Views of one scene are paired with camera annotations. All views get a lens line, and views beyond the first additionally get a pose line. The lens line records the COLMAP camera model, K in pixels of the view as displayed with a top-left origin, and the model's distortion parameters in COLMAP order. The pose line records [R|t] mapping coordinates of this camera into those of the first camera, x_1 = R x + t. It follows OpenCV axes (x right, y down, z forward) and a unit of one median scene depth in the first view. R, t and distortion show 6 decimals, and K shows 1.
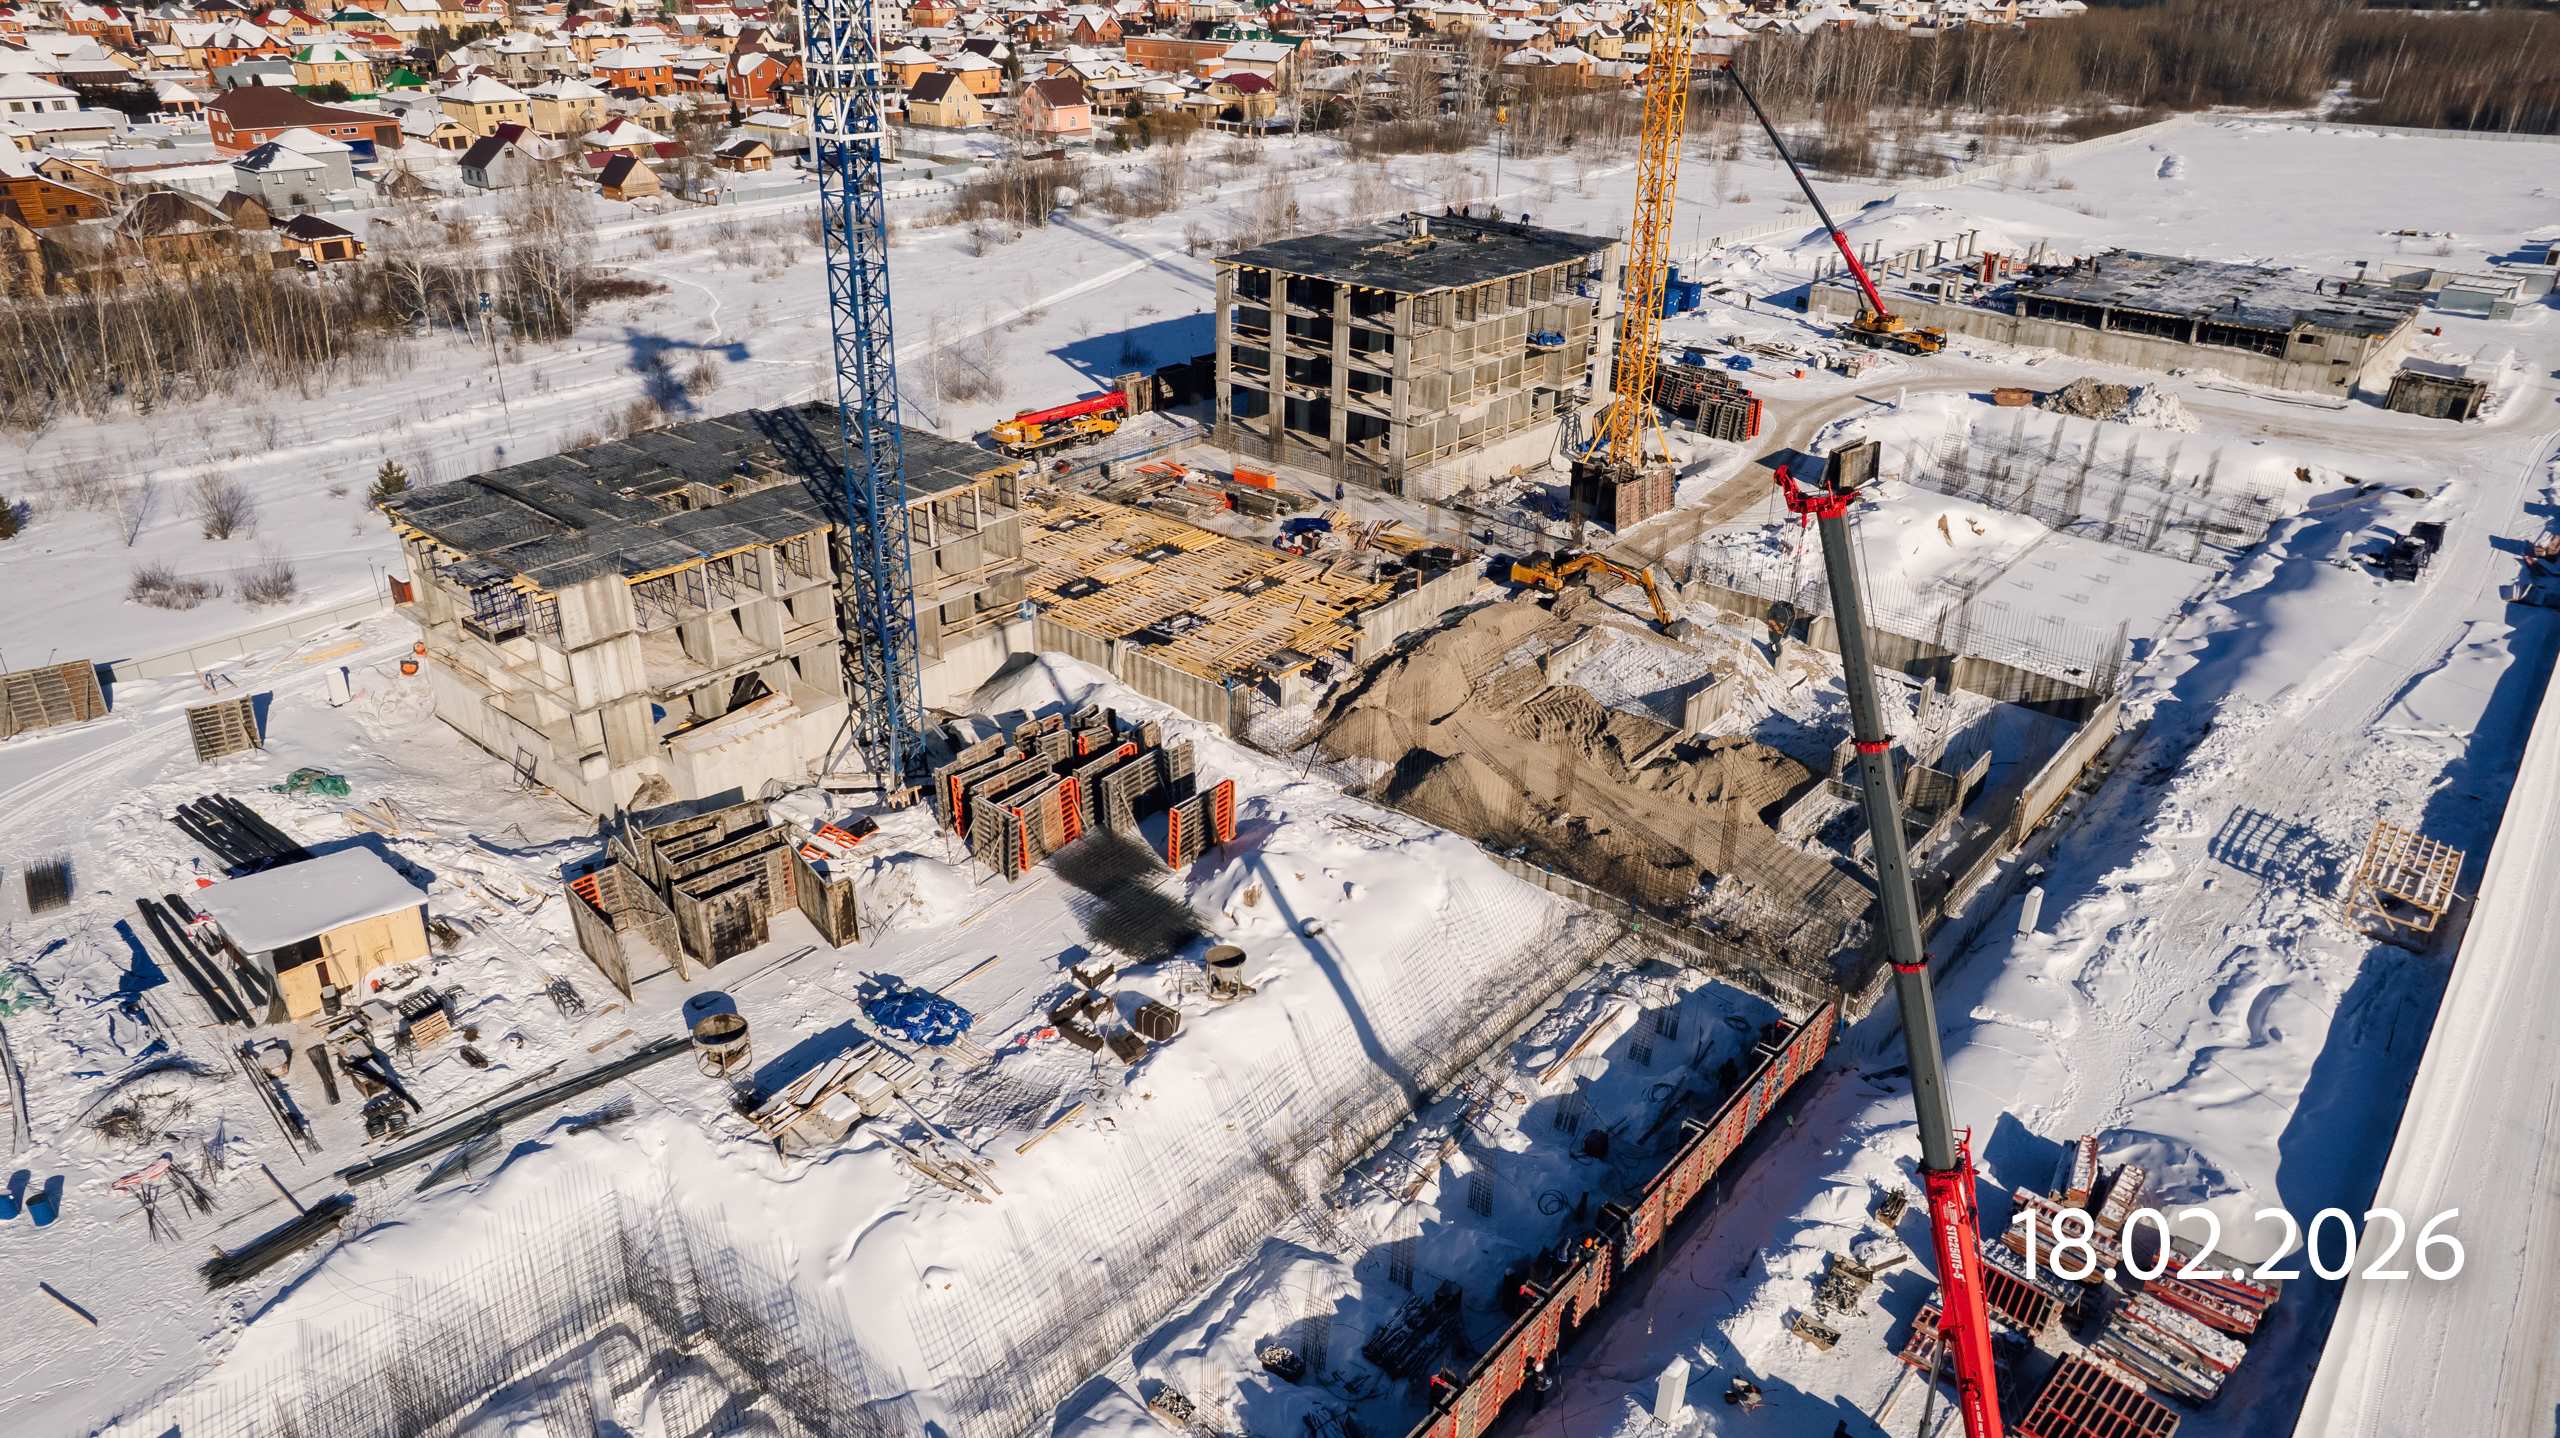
lens RADIAL K [[1641.1, 0, 1285.0], [0, 1641.1, 729.3], [0, 0, 1]] dist [-0.085095, 0.080912]
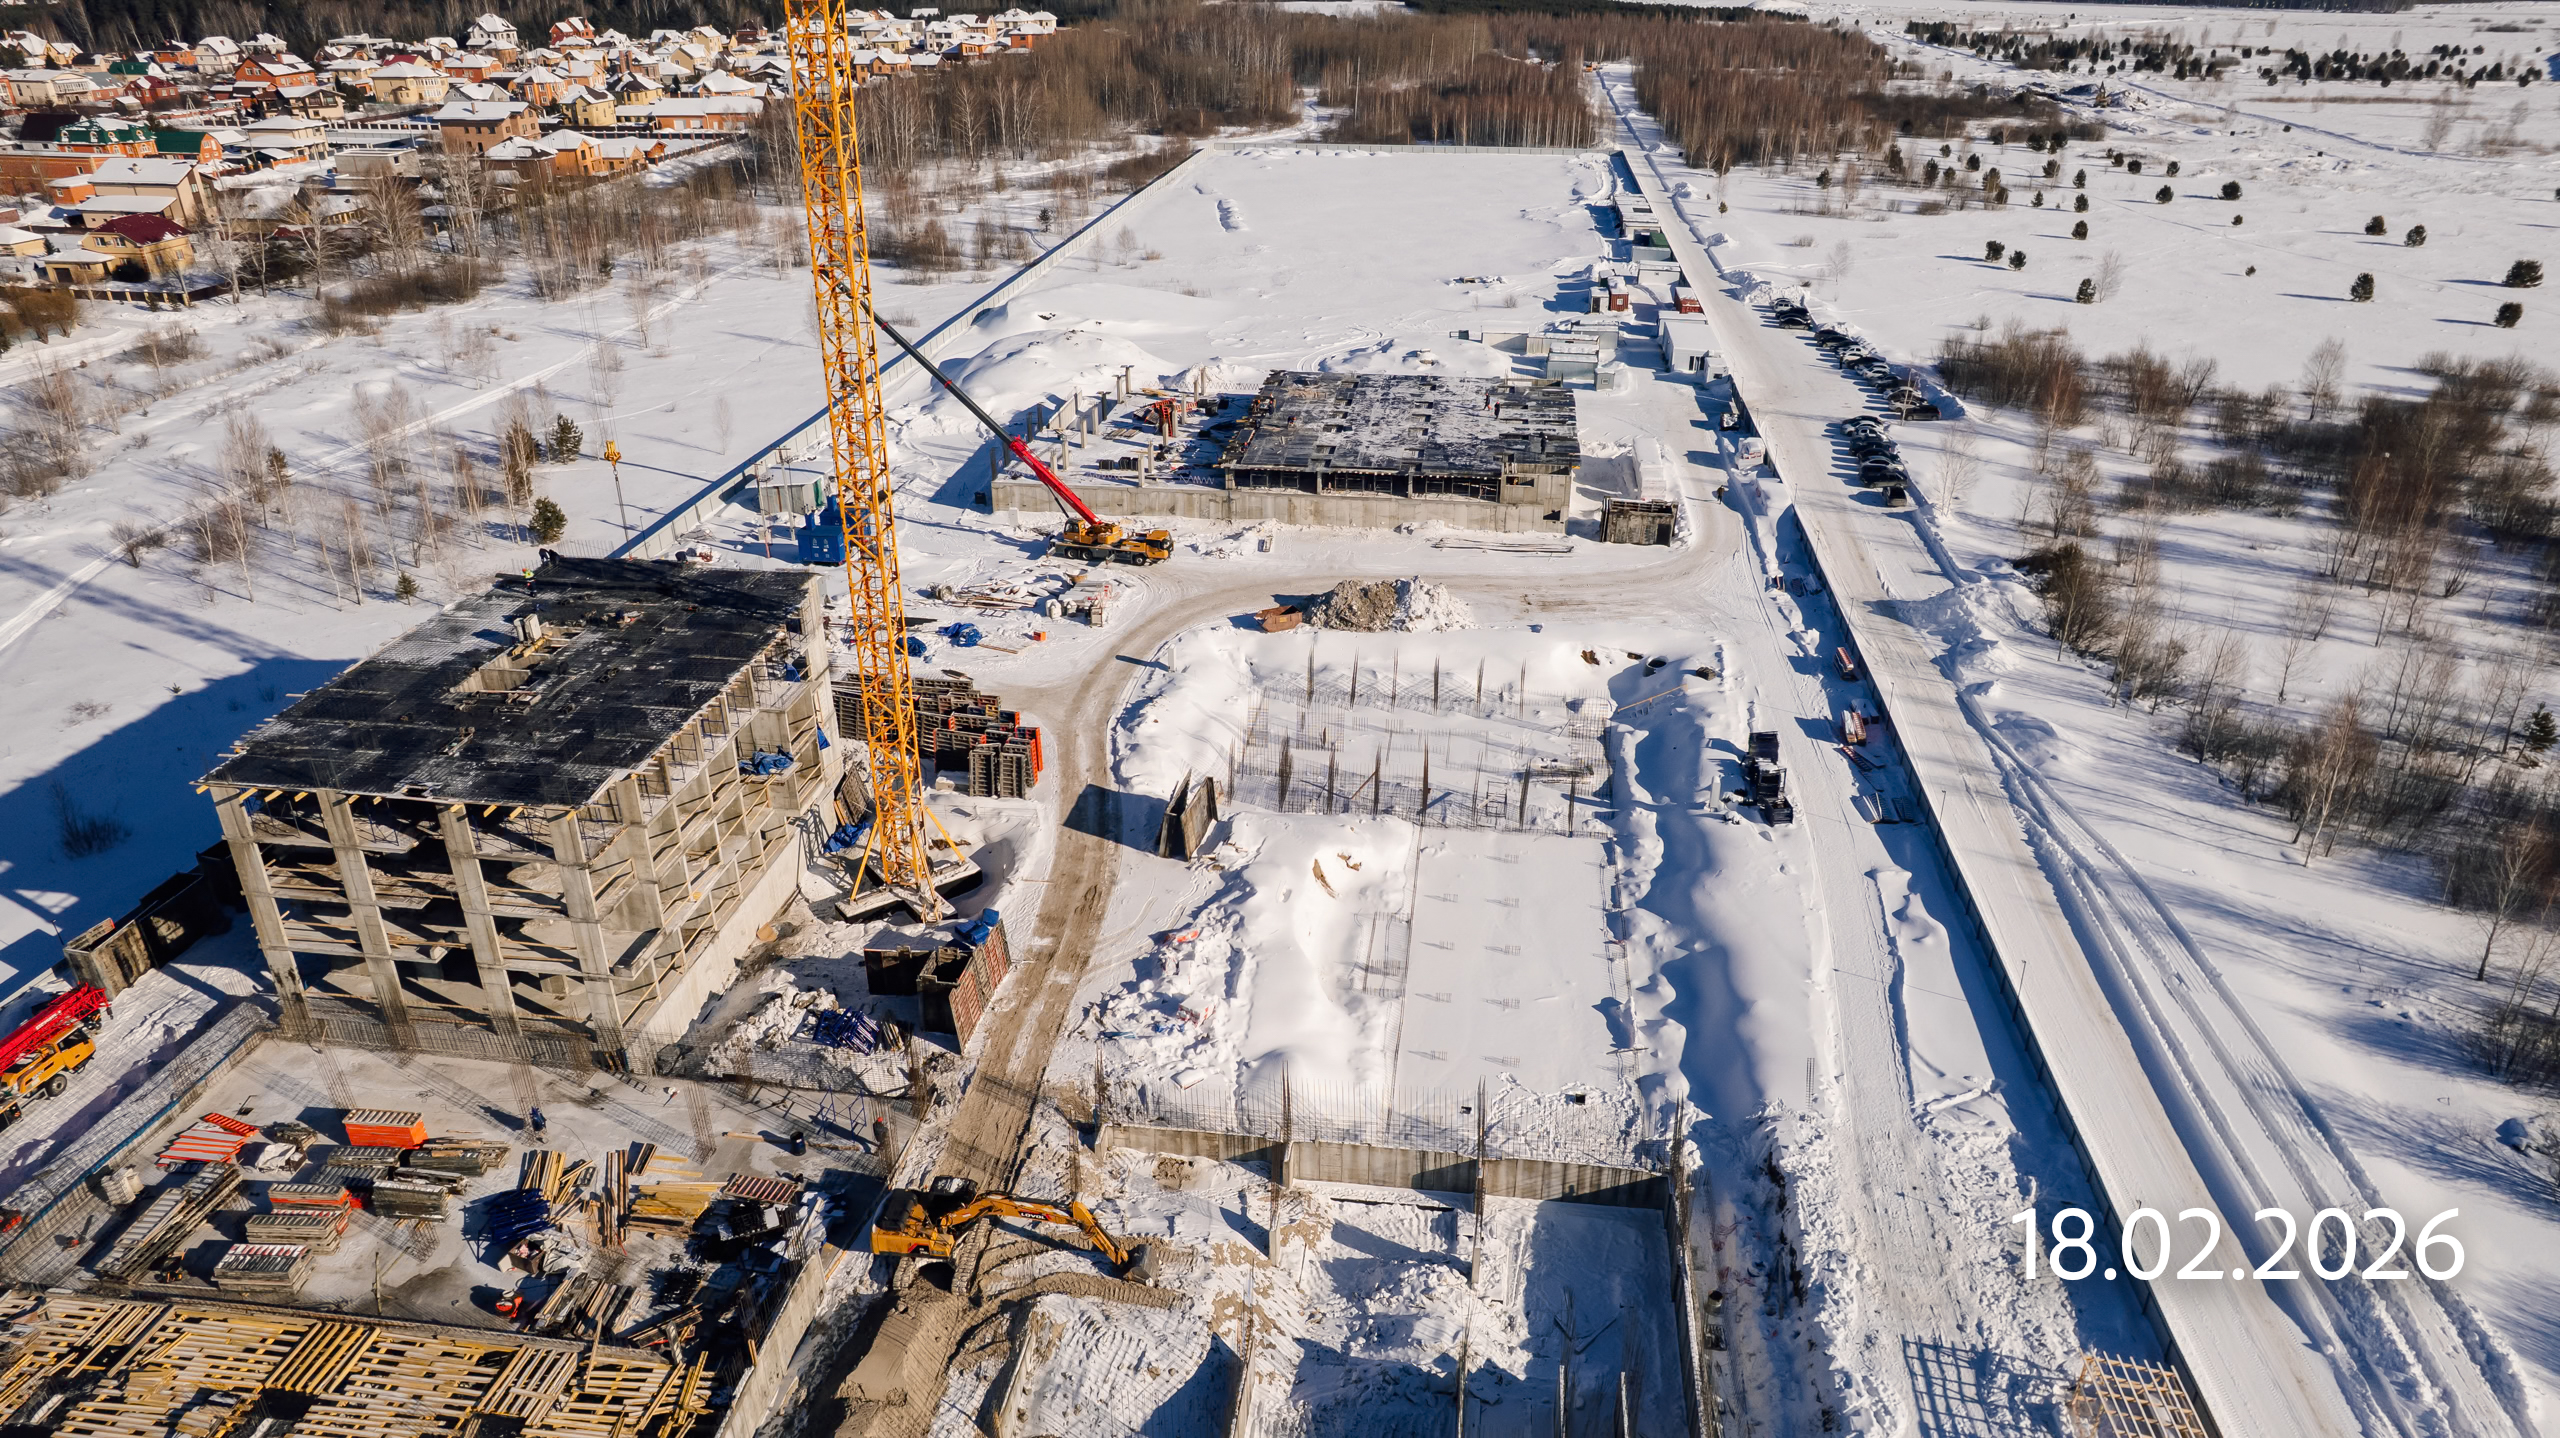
lens RADIAL K [[1645.9, 0, 1268.5], [0, 1645.9, 715.0], [0, 0, 1]] dist [-0.049497, 0.053780]
pose [[0.844124, -0.246047, 0.476357, 0.009083], [0.250764, 0.966493, 0.054848, -0.254688], [-0.473891, 0.073155, 0.877540, 0.277942]]
